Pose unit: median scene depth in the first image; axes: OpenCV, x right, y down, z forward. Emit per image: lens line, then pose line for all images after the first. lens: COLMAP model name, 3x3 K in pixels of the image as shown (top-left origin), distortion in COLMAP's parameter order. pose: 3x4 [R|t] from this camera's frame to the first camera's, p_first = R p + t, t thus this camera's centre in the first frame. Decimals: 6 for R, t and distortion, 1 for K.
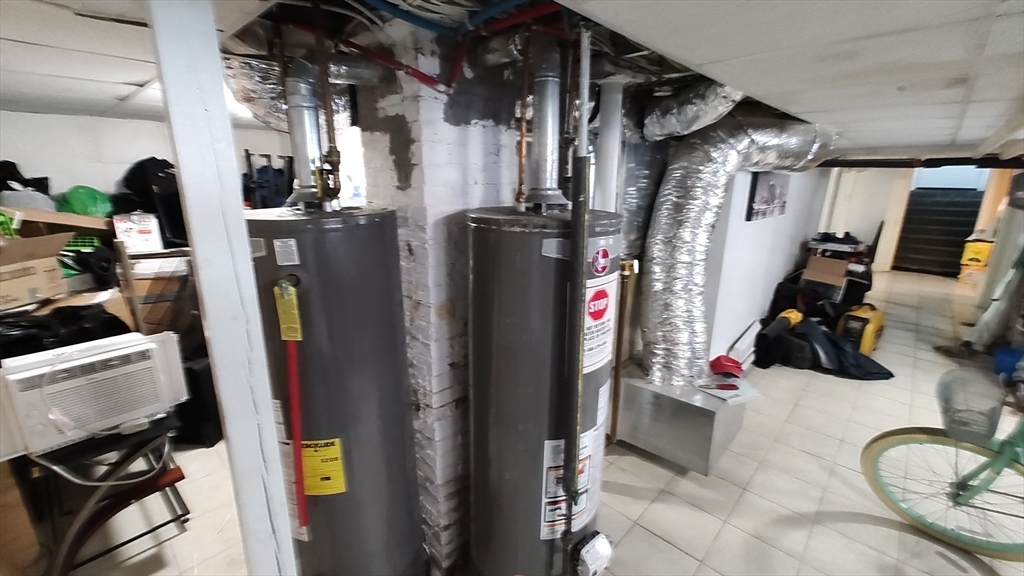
lens RADIAL K [[422.4, 0, 515.2], [0, 422.4, 292.7], [0, 0, 1]] dist [-0.003147, 0.001124]
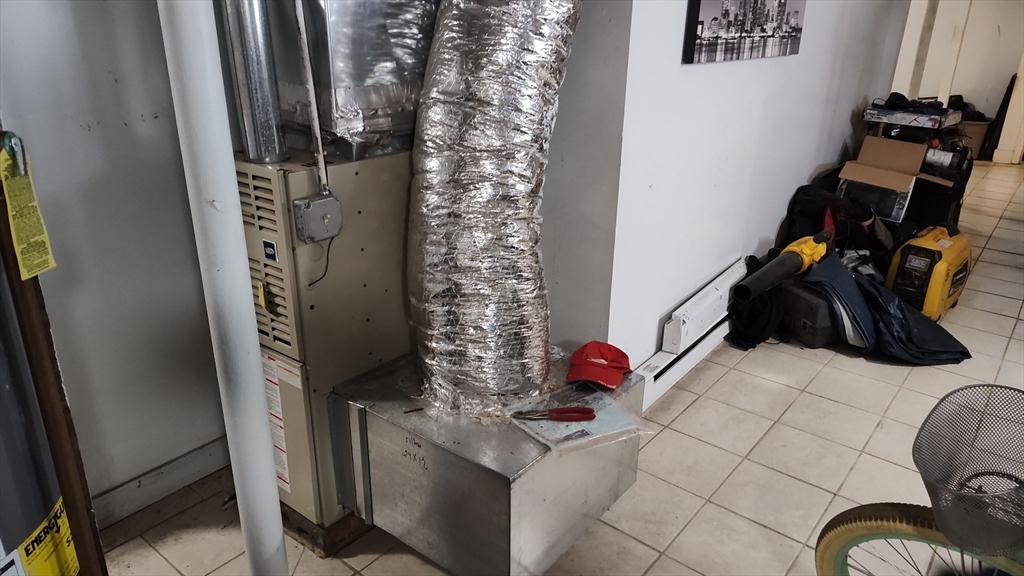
lens RADIAL K [[703.9, 0, 515.0], [0, 703.9, 285.7], [0, 0, 1]] dist [0.024271, -0.043117]
pose [[0.996590, -0.024068, 0.078923, 0.200628], [0.015043, 0.993480, 0.113014, -0.005799], [-0.081129, -0.111441, 0.990454, 0.124266]]
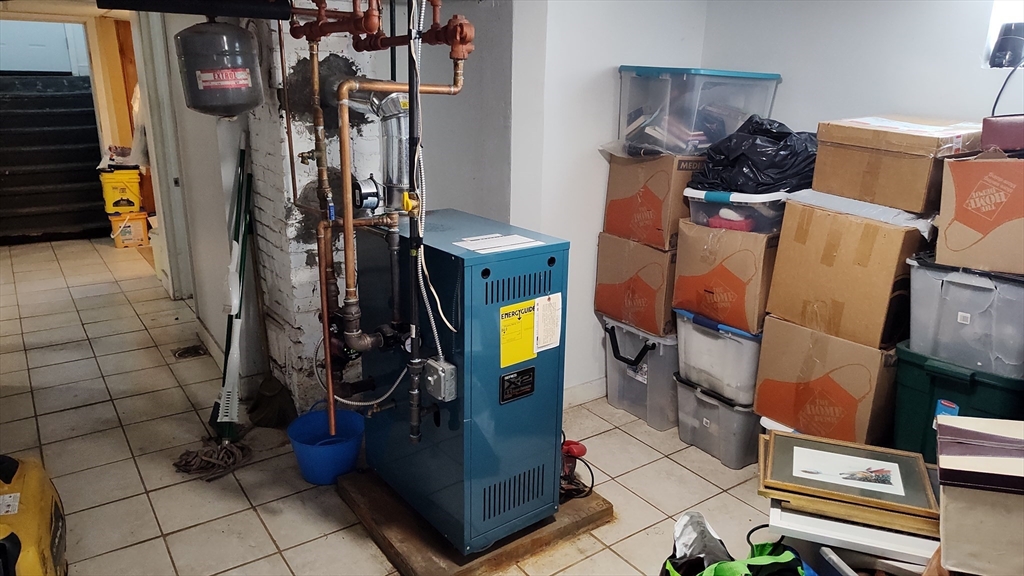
lens RADIAL K [[703.9, 0, 518.1], [0, 703.9, 287.2], [0, 0, 1]] dist [0.024271, -0.043117]
pose [[0.186889, -0.287056, 0.939506, 0.480625], [0.240368, 0.940649, 0.239590, -0.117324], [-0.952521, 0.181050, 0.244796, 0.503937]]
